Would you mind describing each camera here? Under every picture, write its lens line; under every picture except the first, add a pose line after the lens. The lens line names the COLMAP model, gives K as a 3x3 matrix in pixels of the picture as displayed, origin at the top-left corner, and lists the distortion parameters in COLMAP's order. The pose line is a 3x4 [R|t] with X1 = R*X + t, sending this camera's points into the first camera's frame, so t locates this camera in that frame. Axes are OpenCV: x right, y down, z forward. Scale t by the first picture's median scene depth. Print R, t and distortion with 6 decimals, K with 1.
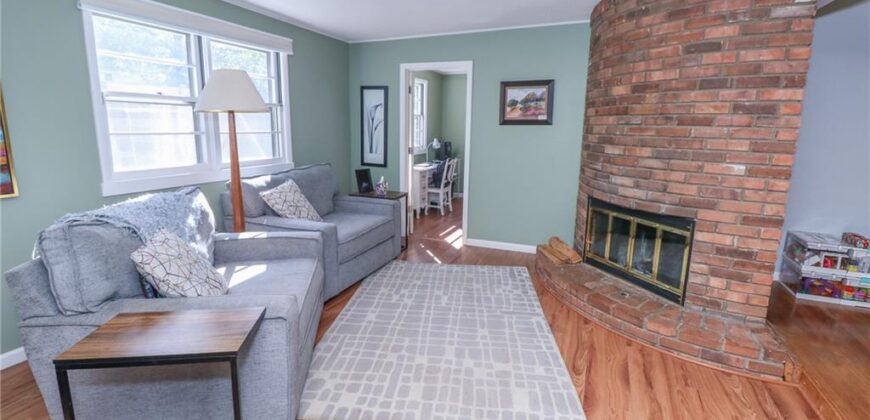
lens RADIAL K [[409.5, 0, 434.3], [0, 409.5, 205.2], [0, 0, 1]] dist [-0.003725, -0.001637]
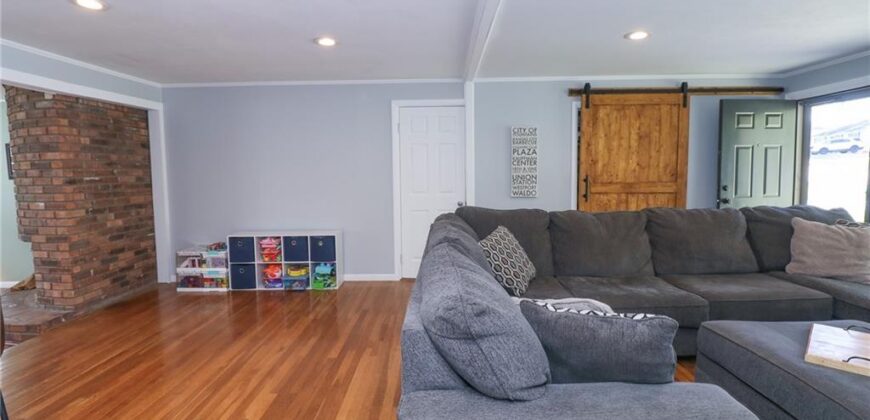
lens RADIAL K [[409.5, 0, 434.4], [0, 409.5, 208.7], [0, 0, 1]] dist [-0.003725, -0.001637]
pose [[0.934408, -0.067180, 0.349812, 1.551383], [0.105656, 0.990131, -0.092075, 0.207696], [-0.340175, 0.122995, 0.932284, -0.850991]]
